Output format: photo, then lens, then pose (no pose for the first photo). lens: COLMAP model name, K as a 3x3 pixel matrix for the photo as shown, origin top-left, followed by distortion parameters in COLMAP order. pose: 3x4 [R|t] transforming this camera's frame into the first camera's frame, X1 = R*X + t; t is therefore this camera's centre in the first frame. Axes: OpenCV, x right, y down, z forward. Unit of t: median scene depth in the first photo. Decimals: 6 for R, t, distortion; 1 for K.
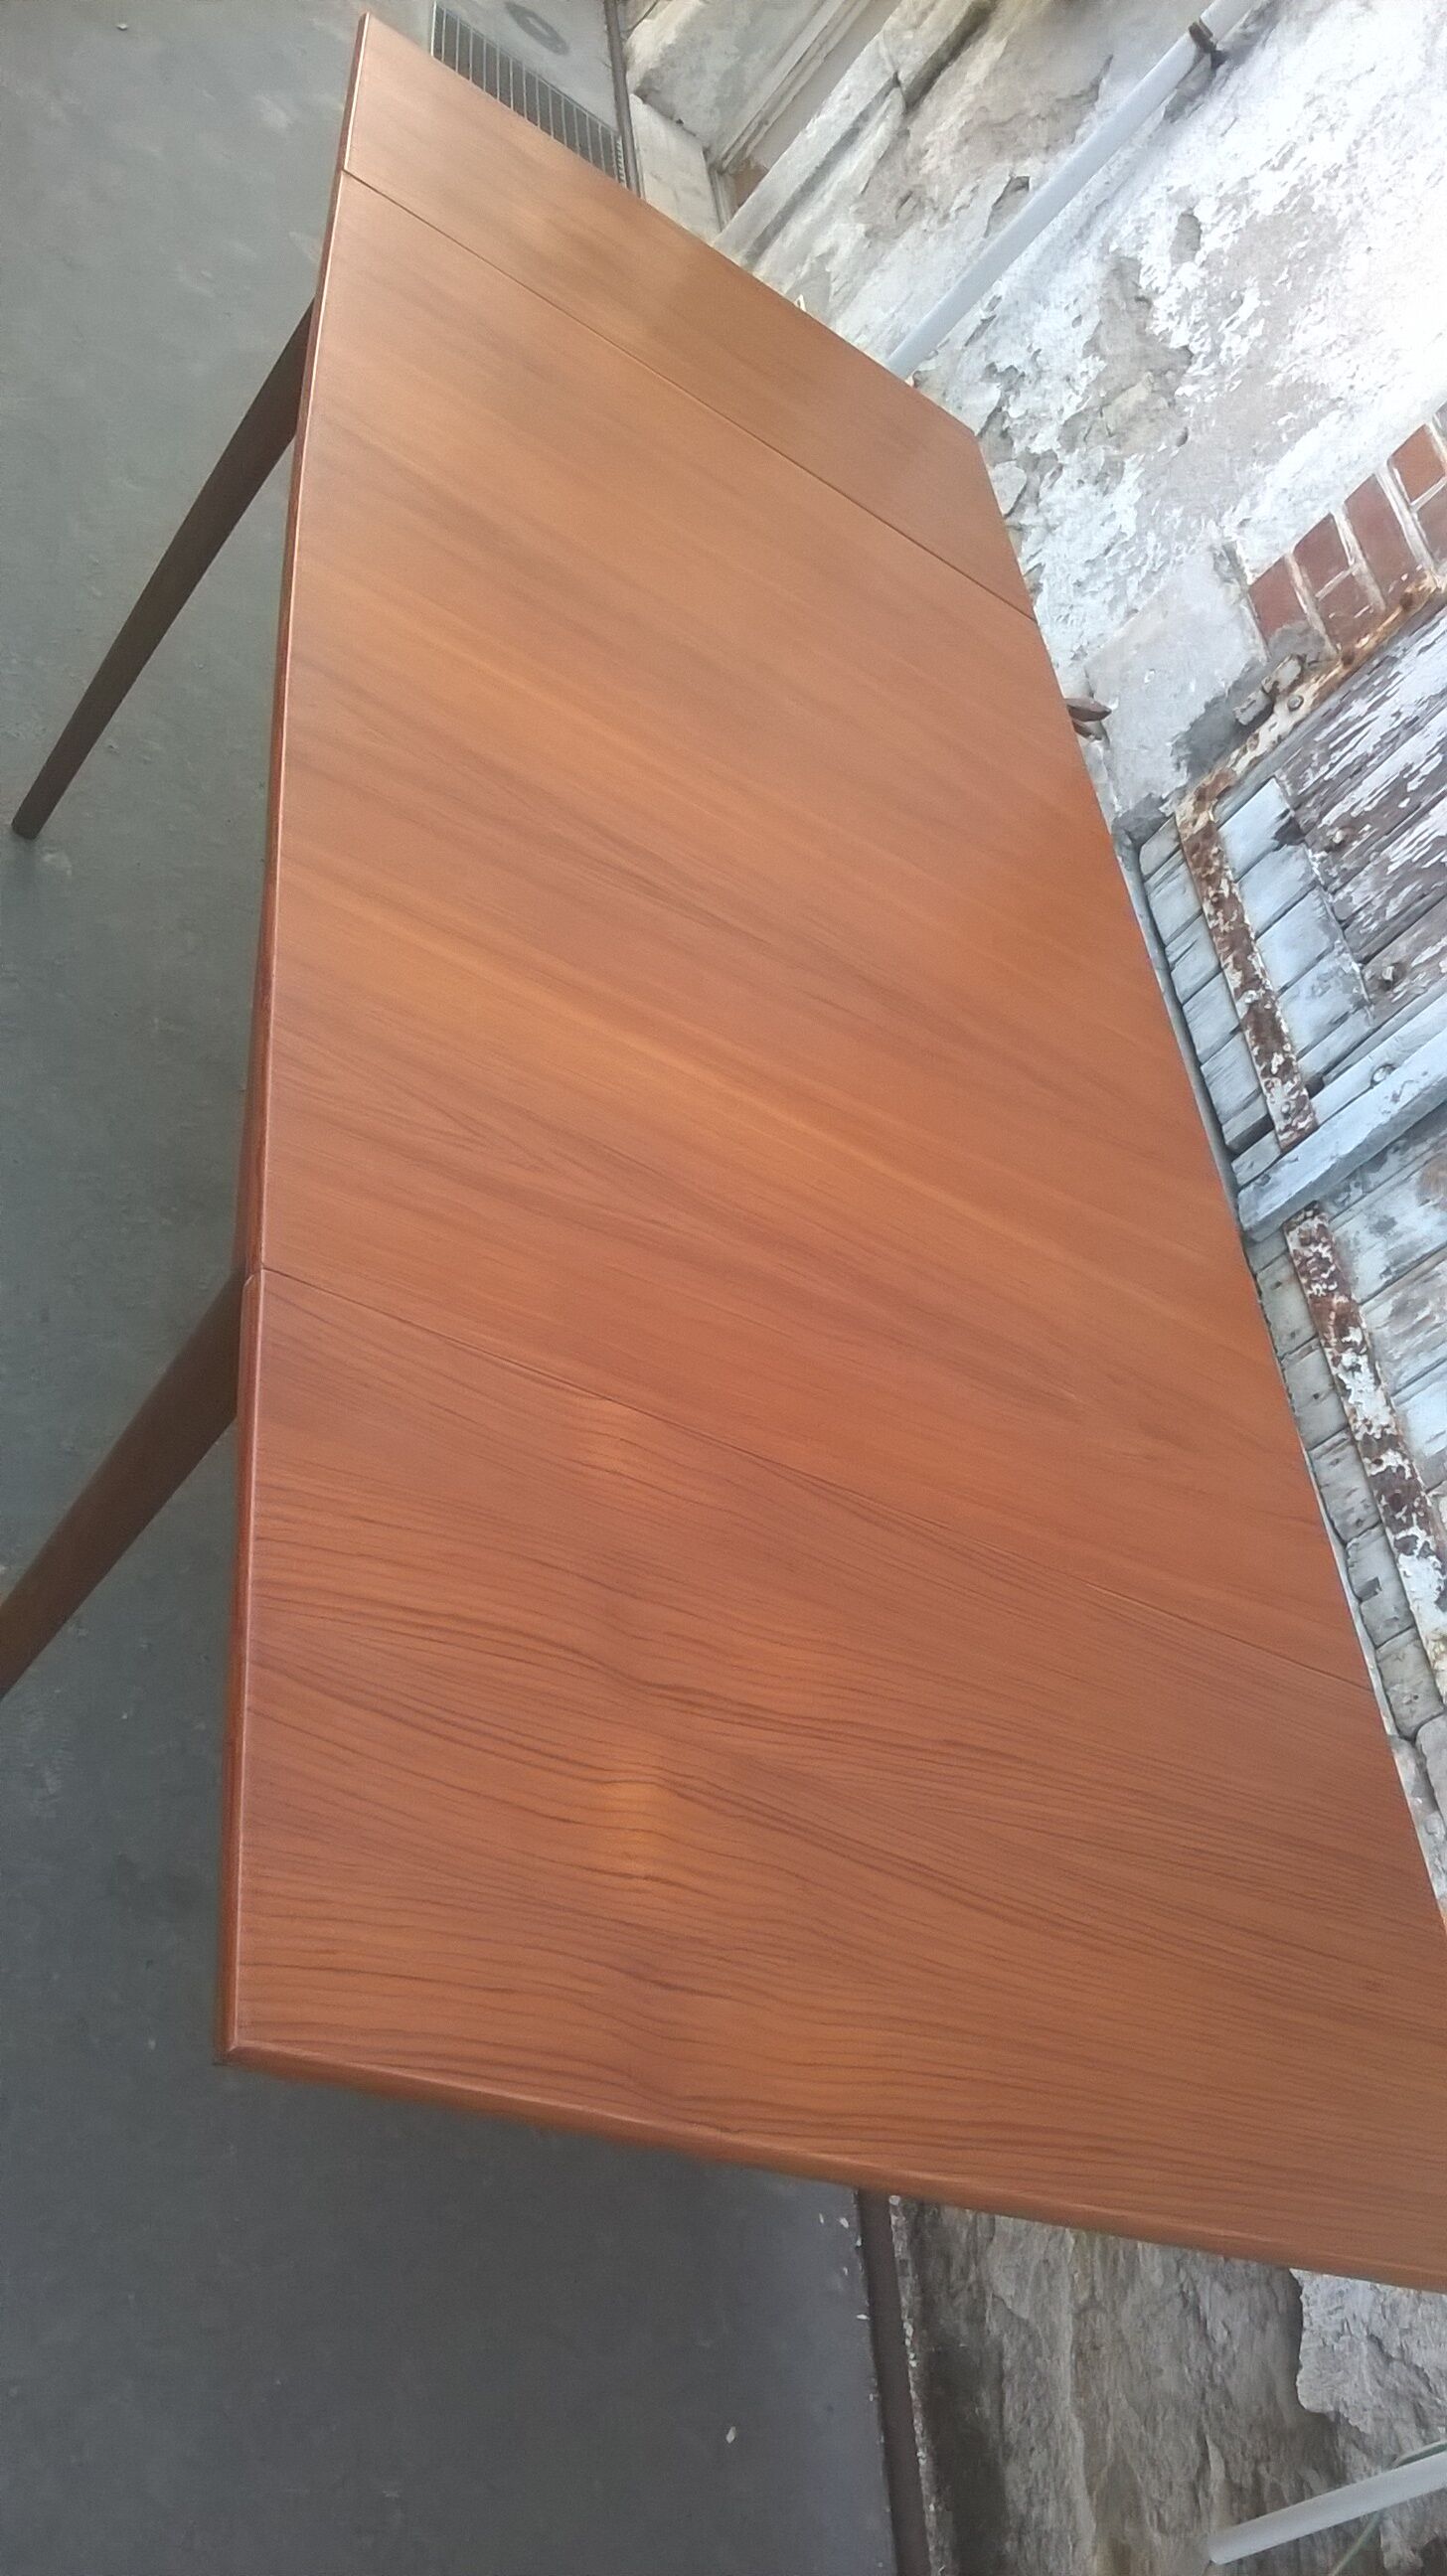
lens RADIAL K [[2278.9, 0, 723.5], [0, 2278.9, 1288.0], [0, 0, 1]] dist [0.057030, -0.207454]
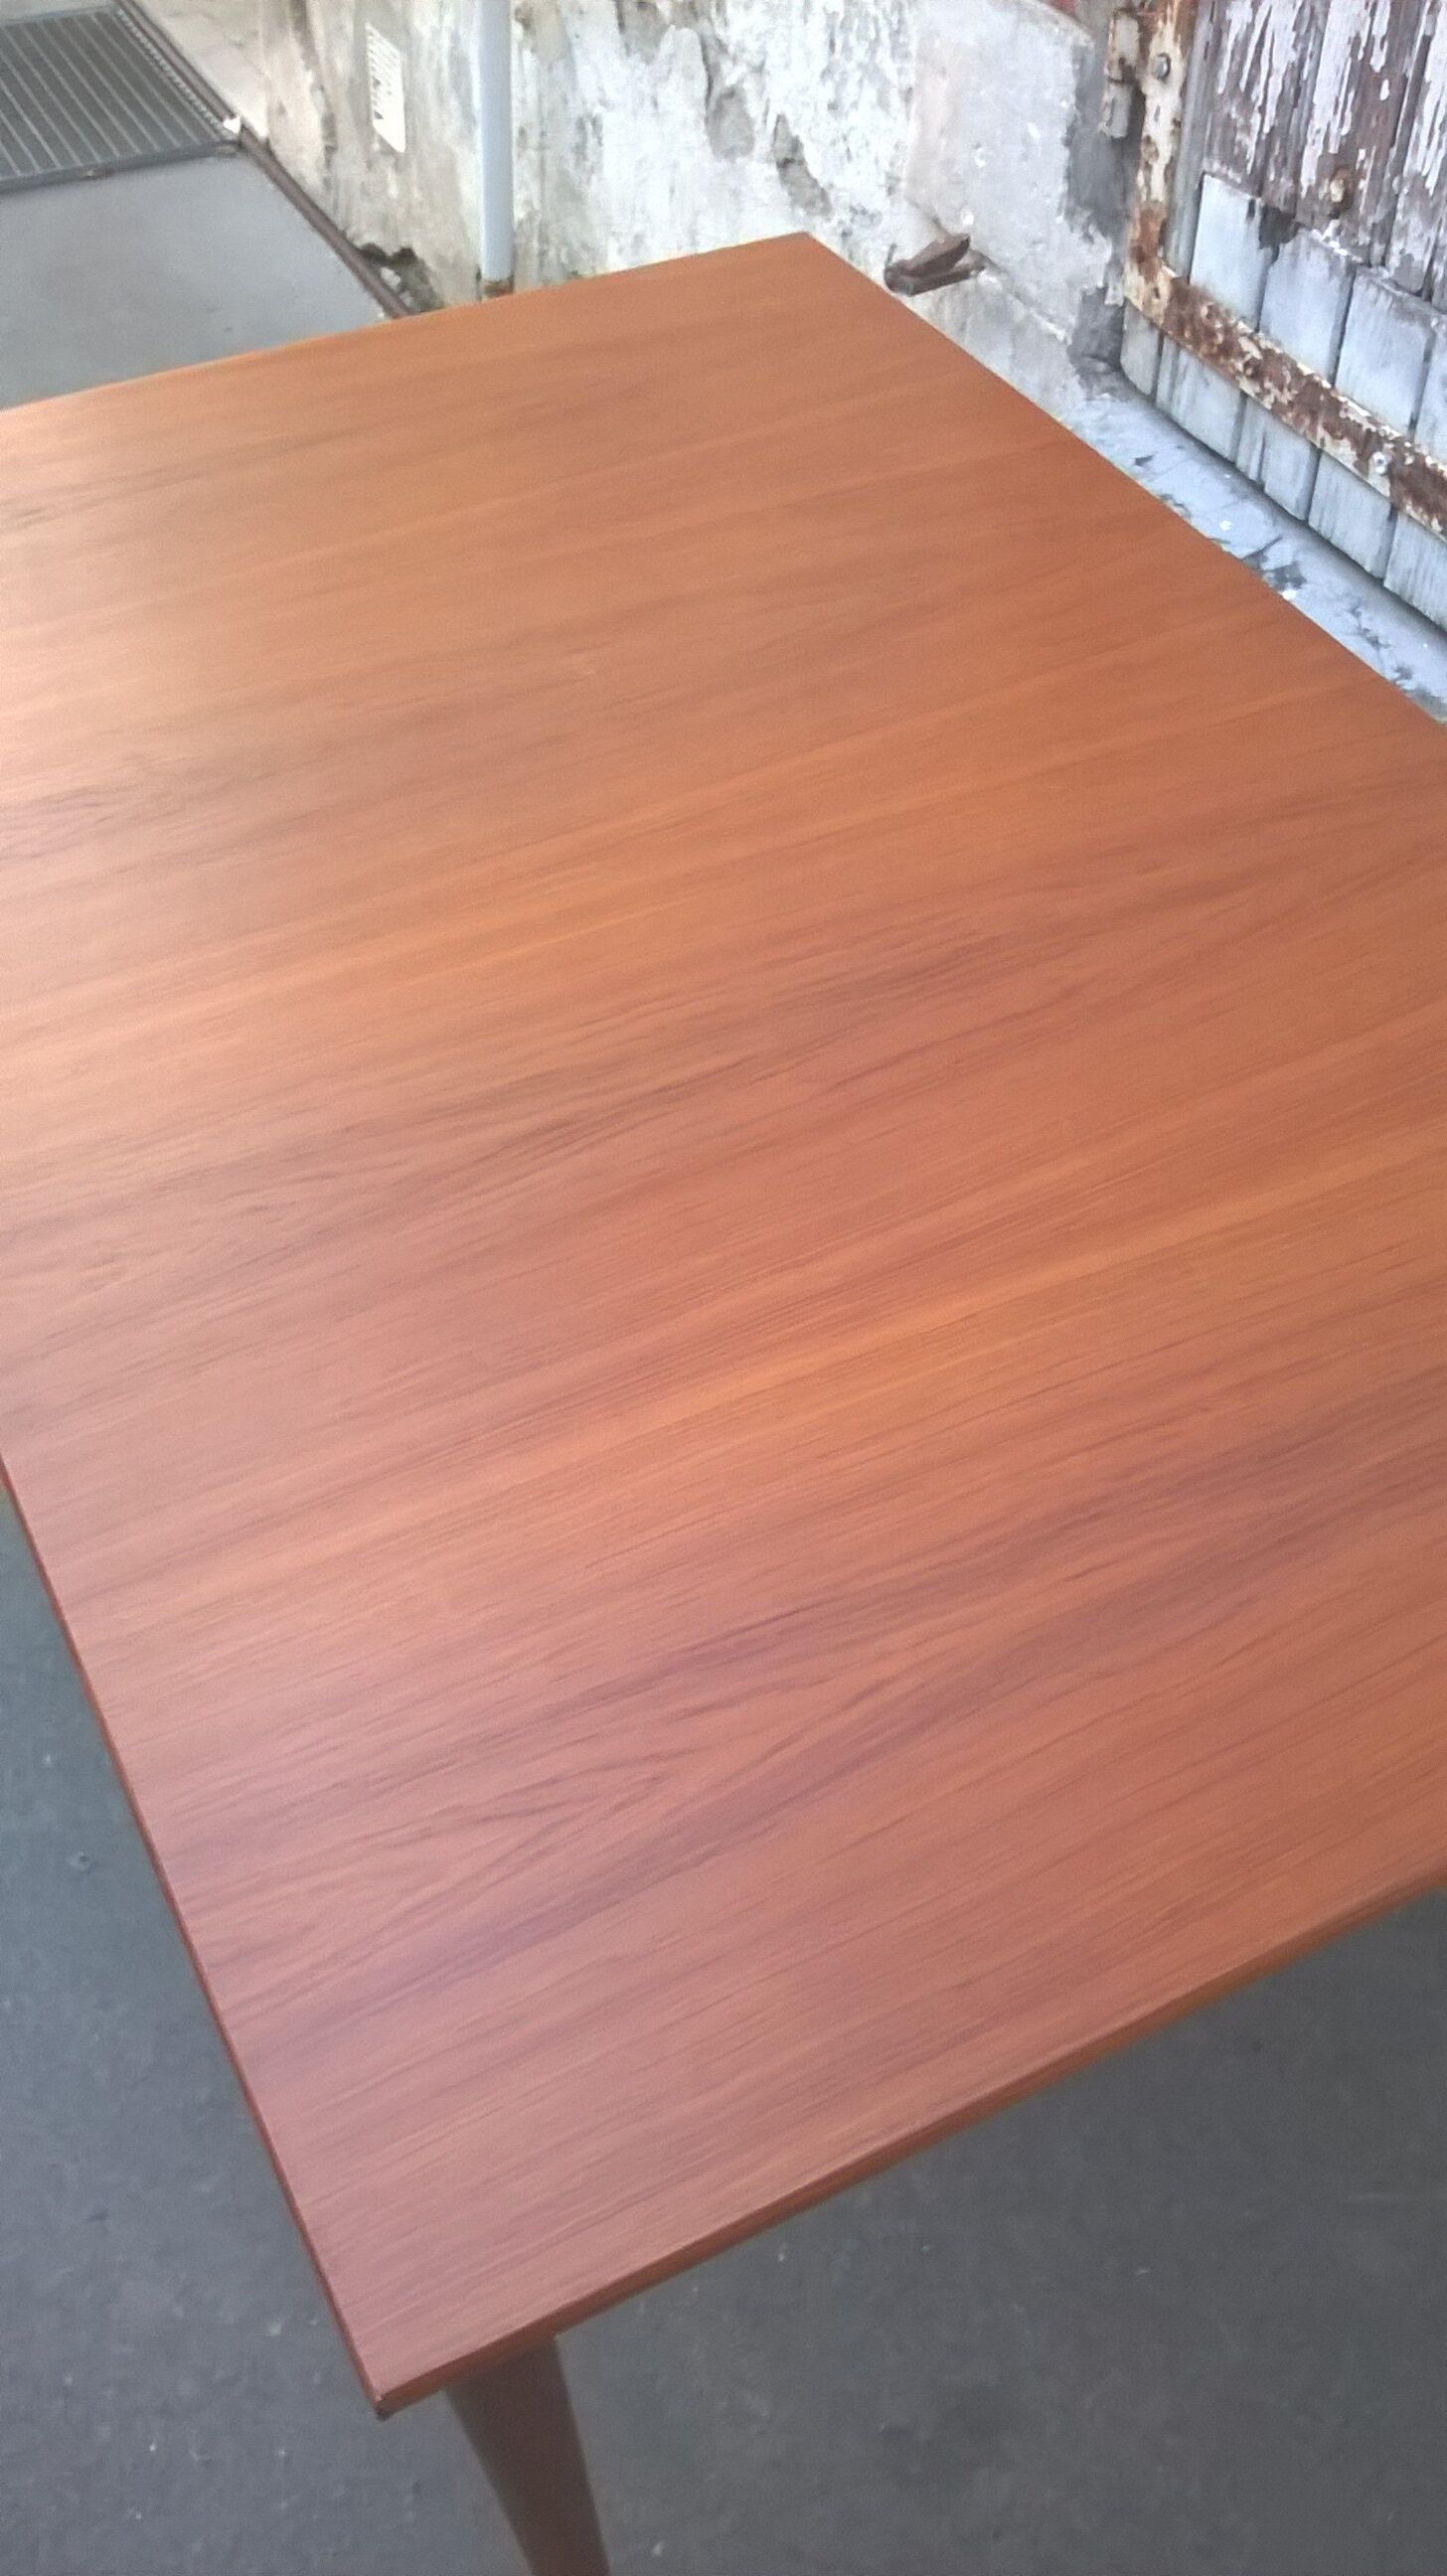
lens RADIAL K [[2331.1, 0, 723.5], [0, 2331.1, 1288.0], [0, 0, 1]] dist [-0.050514, -0.002017]
pose [[0.752142, -0.610352, -0.248502, 0.097594], [0.641448, 0.764515, 0.063727, -0.102946], [0.151088, -0.207333, 0.966533, 0.234708]]
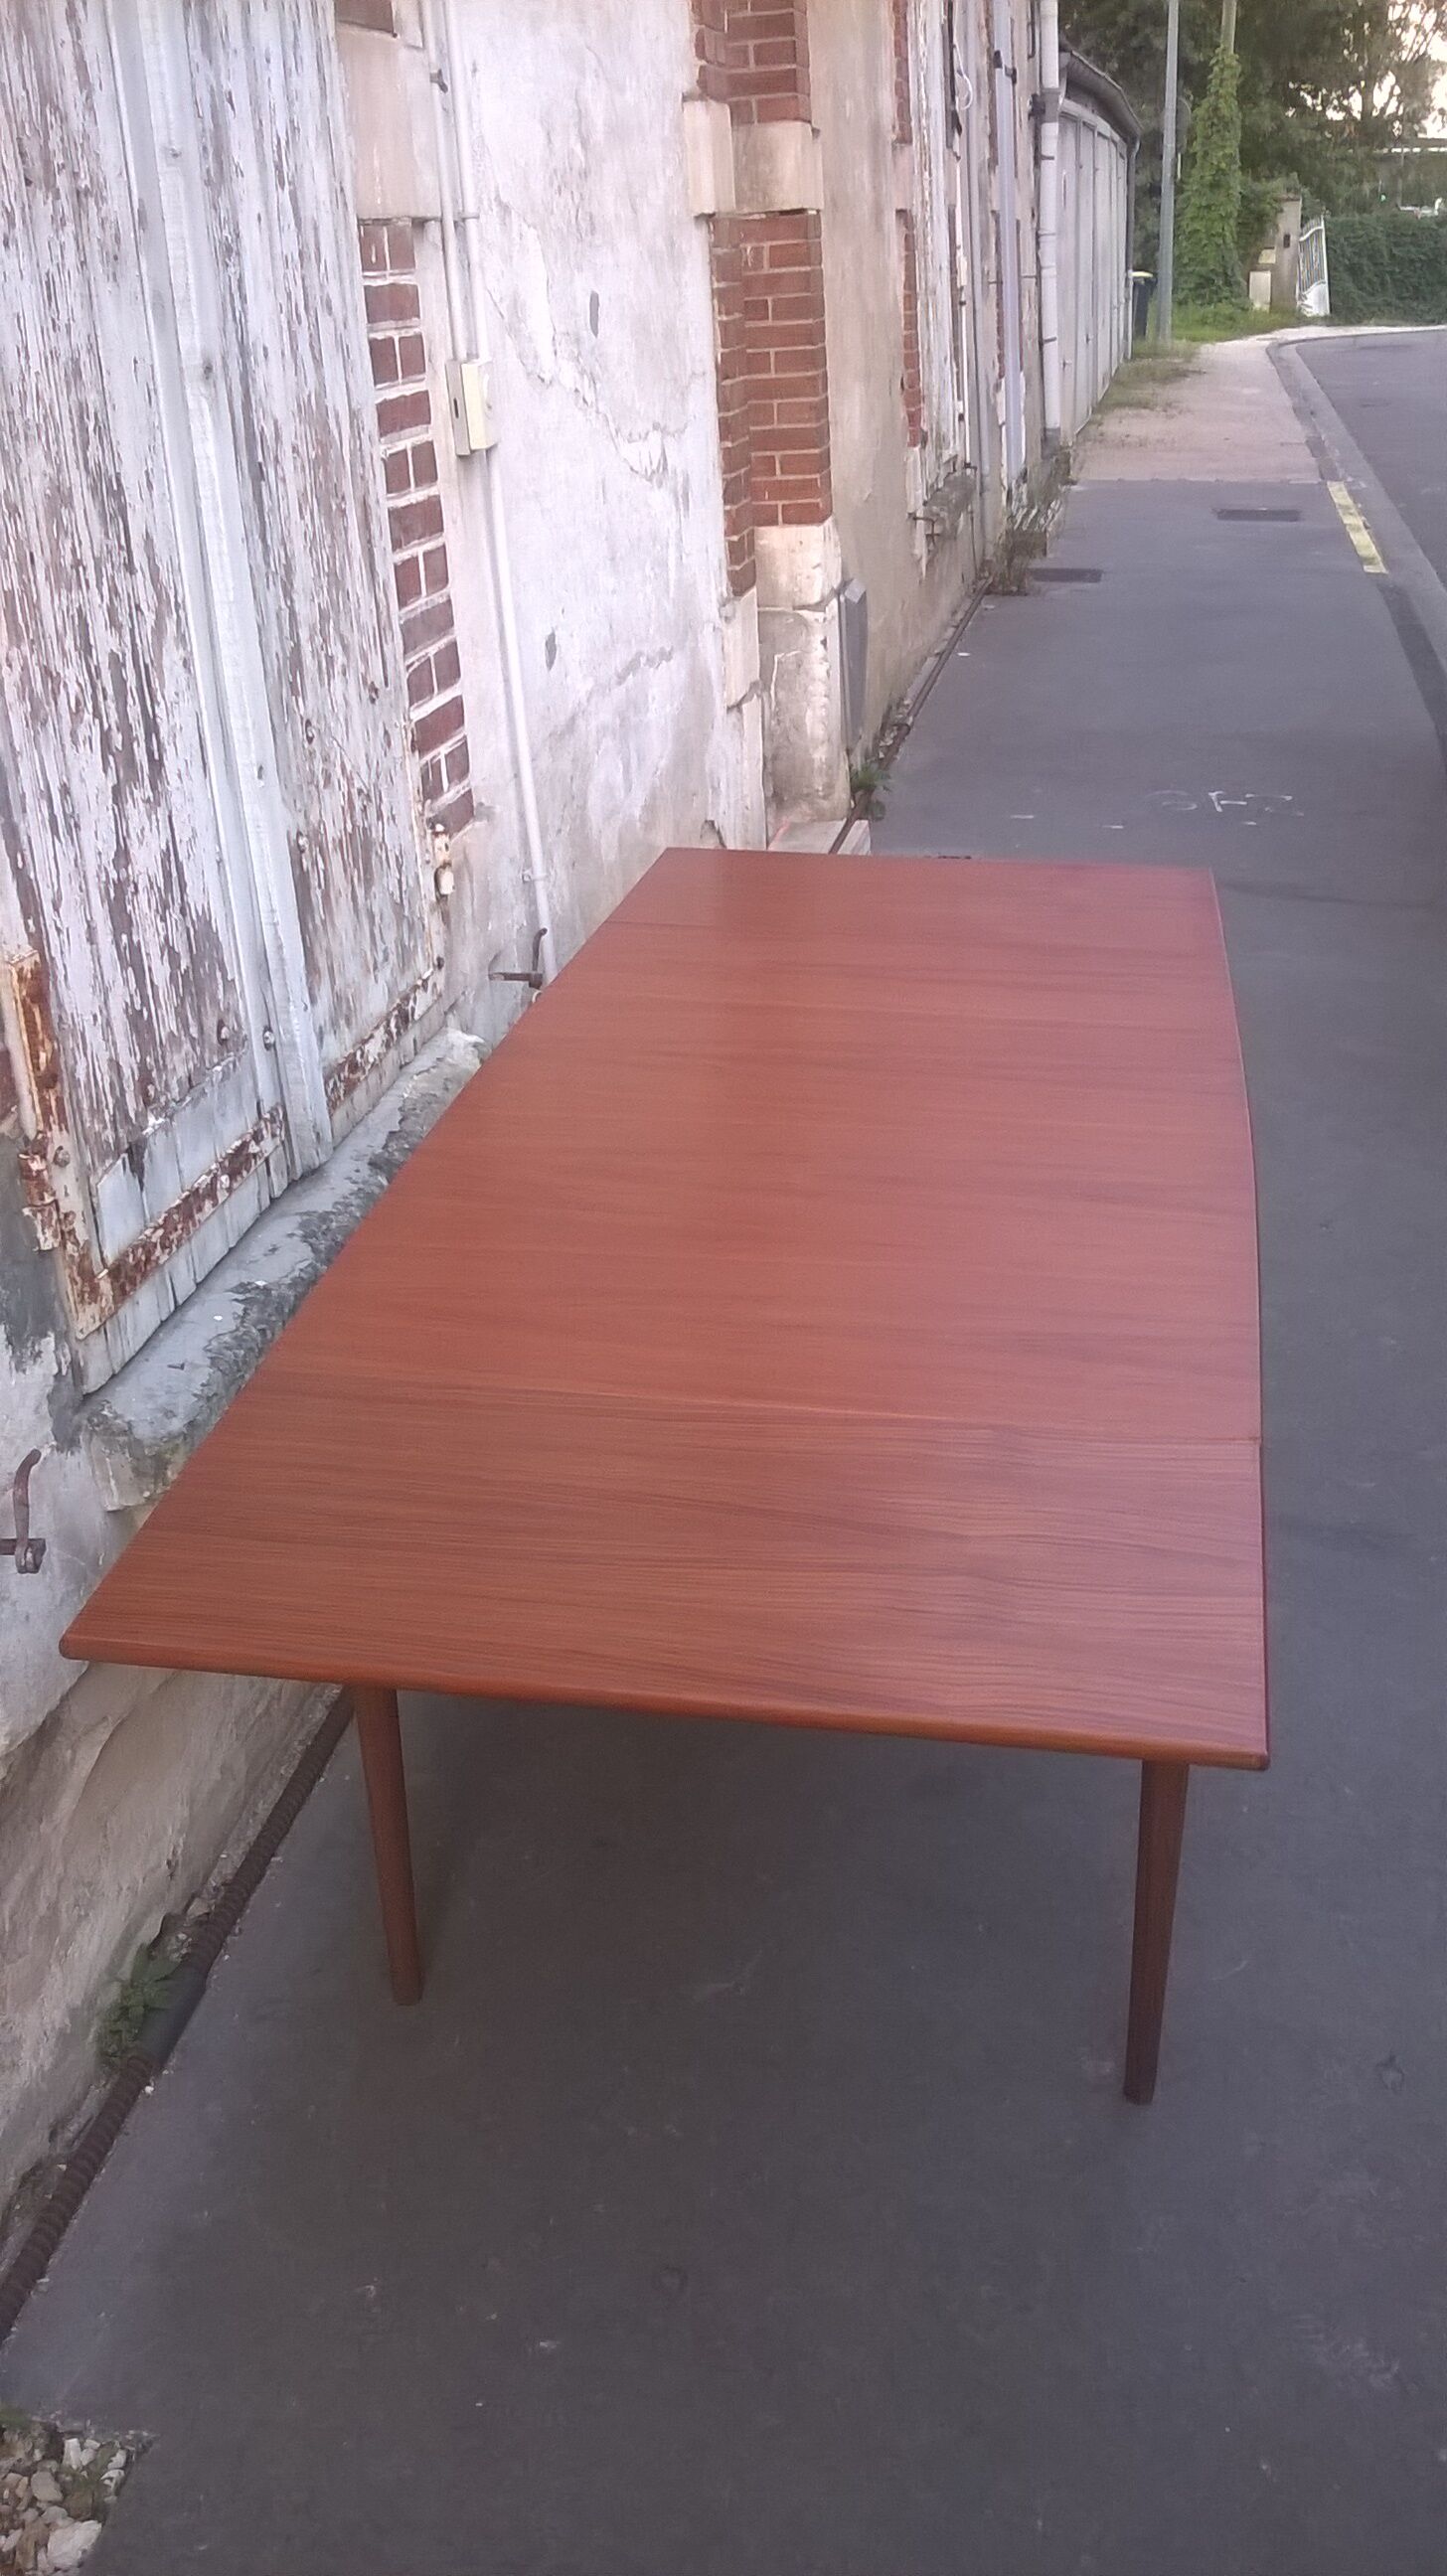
lens RADIAL K [[2274.9, 0, 734.7], [0, 2274.9, 1317.0], [0, 0, 1]] dist [0.061703, -0.216733]
pose [[-0.785073, -0.616170, -0.063198, 0.069950], [-0.208653, 0.167015, 0.963623, -1.121032], [-0.583201, 0.769701, -0.259685, 1.122912]]
